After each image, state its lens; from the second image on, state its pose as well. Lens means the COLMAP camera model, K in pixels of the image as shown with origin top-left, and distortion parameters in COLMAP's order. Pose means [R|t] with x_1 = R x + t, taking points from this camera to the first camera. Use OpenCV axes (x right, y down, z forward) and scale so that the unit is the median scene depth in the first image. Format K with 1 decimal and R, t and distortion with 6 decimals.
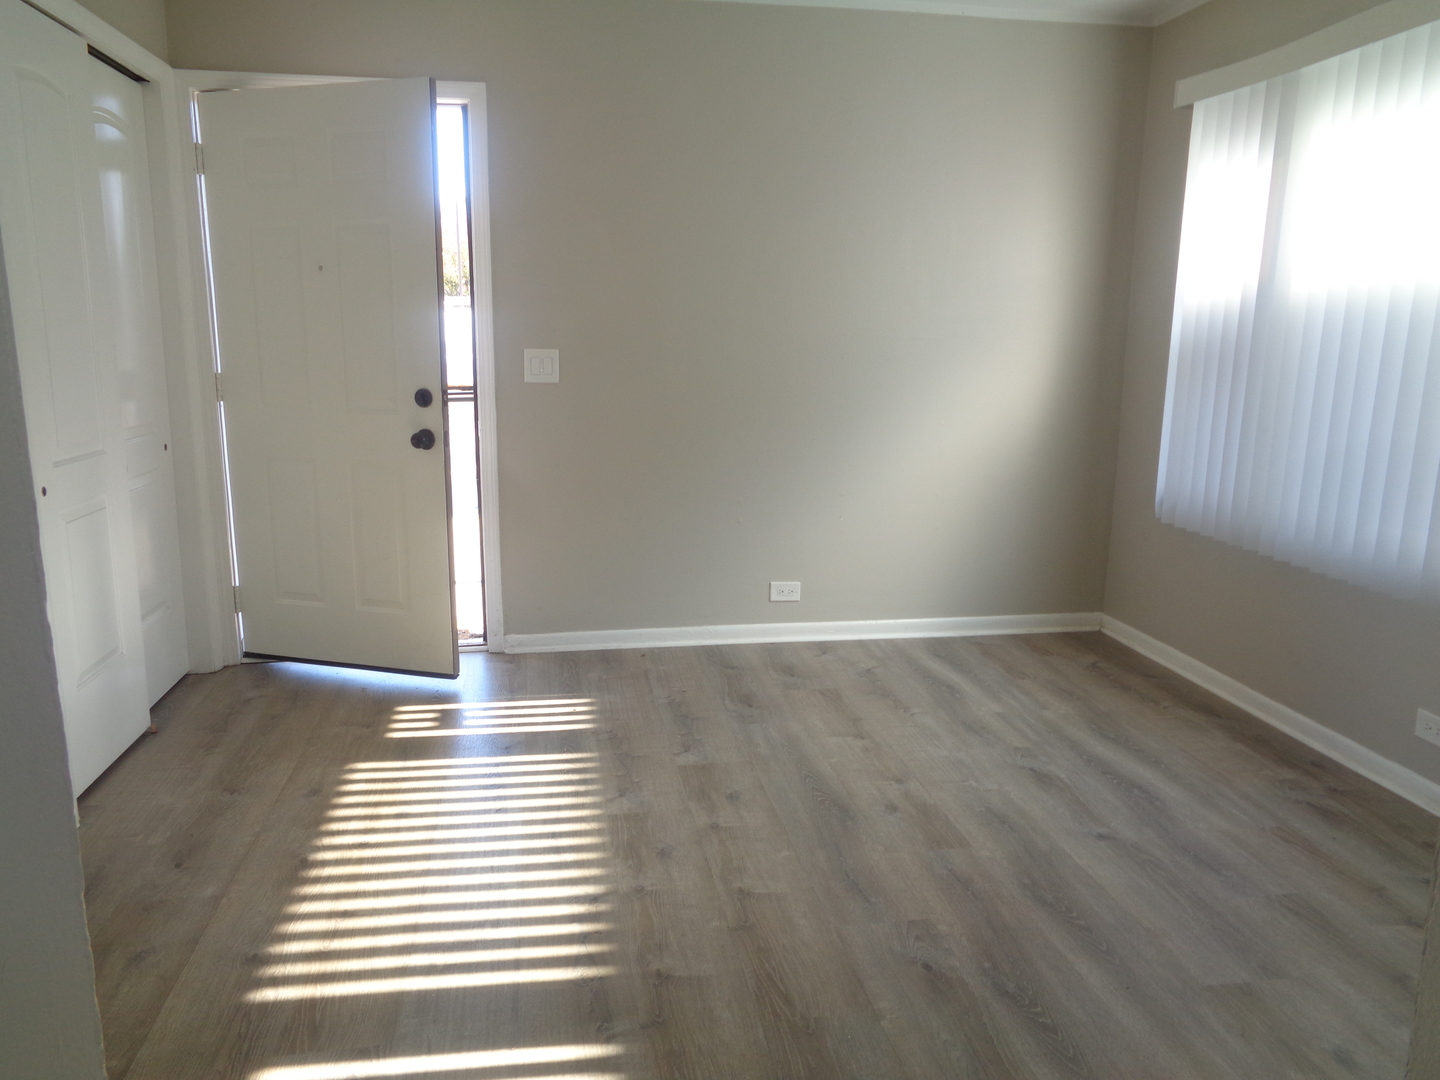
lens RADIAL K [[1071.8, 0, 720.0], [0, 1071.8, 540.0], [0, 0, 1]] dist [-0.006888, -0.000709]
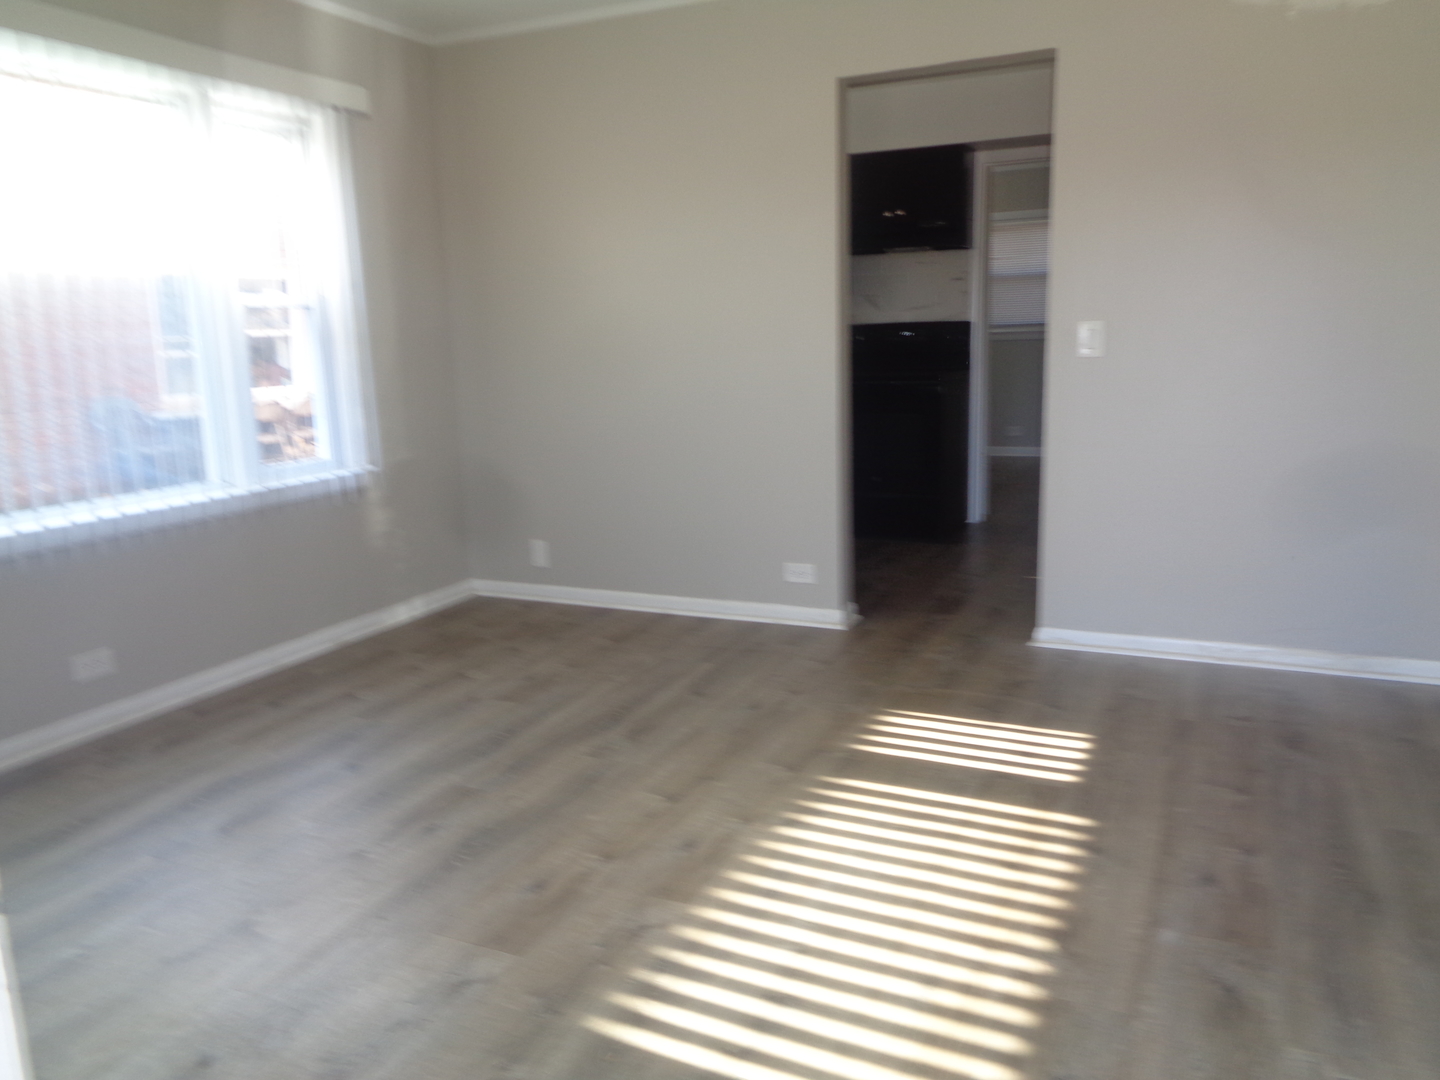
lens RADIAL K [[1071.8, 0, 720.0], [0, 1071.8, 540.0], [0, 0, 1]] dist [-0.006888, -0.000709]
pose [[-0.820459, -0.087714, 0.564937, -0.615324], [0.140862, 0.926681, 0.348453, -0.302294], [-0.554081, 0.365469, -0.747948, 1.659320]]
